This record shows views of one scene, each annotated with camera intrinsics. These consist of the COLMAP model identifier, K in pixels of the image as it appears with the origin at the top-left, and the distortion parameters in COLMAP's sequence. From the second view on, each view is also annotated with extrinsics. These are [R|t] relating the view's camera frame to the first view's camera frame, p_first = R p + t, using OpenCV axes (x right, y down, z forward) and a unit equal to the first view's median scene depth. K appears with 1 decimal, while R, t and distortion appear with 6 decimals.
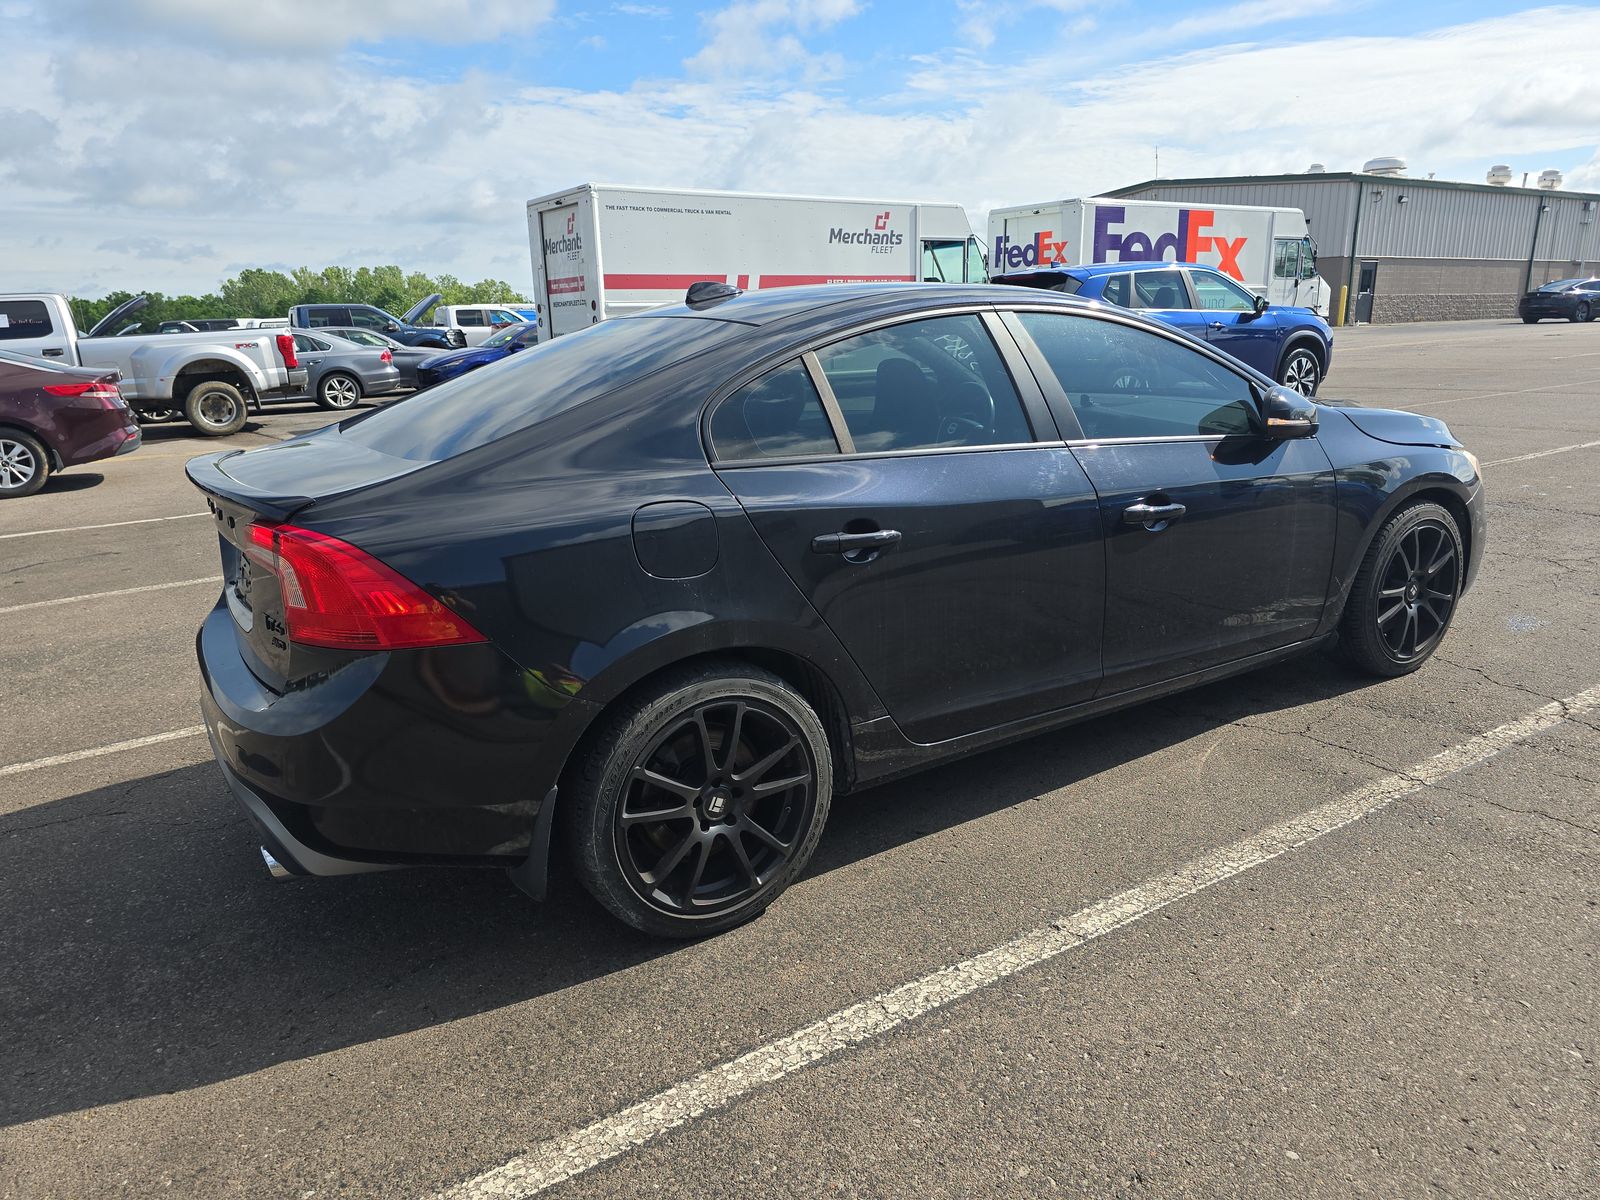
lens RADIAL K [[1116.1, 0, 800.0], [0, 1116.1, 600.0], [0, 0, 1]] dist [0.028765, -0.020666]
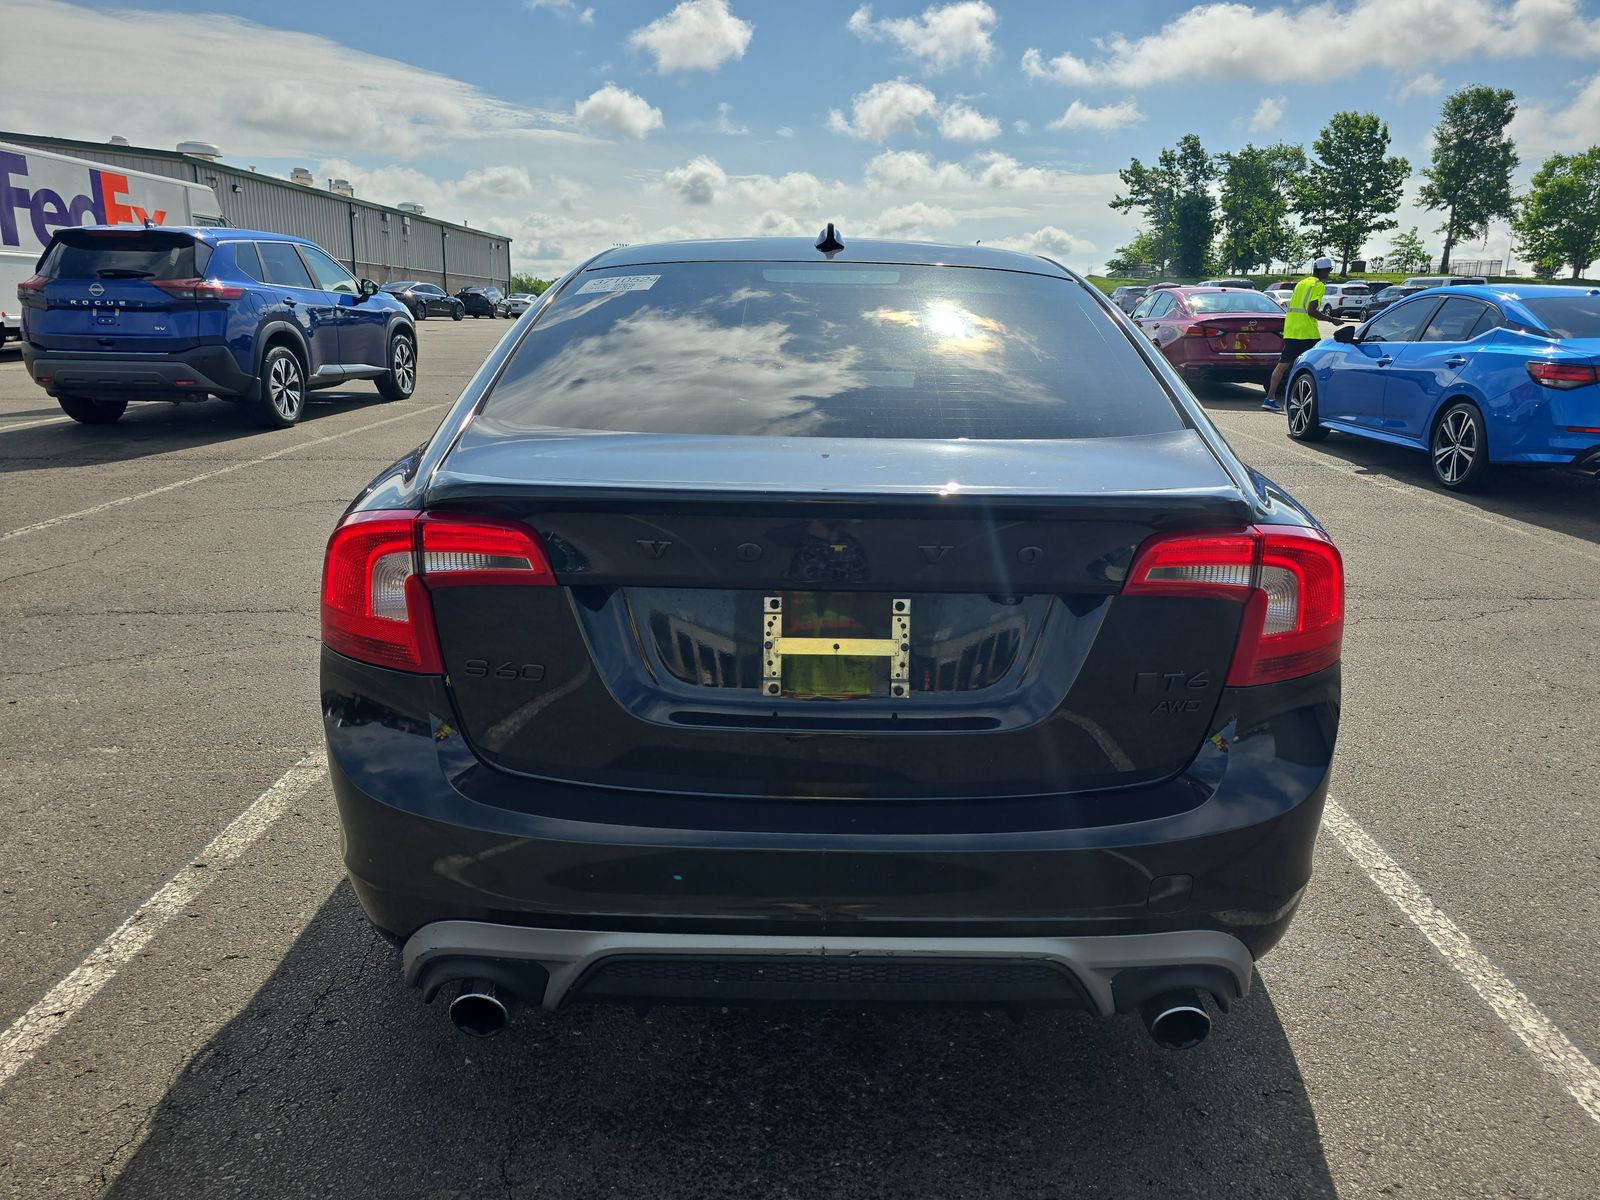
lens RADIAL K [[1116.1, 0, 800.0], [0, 1116.1, 600.0], [0, 0, 1]] dist [0.028765, -0.020666]
pose [[0.505808, -0.178329, 0.844012, -0.268131], [0.172763, 0.979518, 0.103425, -0.033623], [-0.845169, 0.093501, 0.526257, 0.191484]]
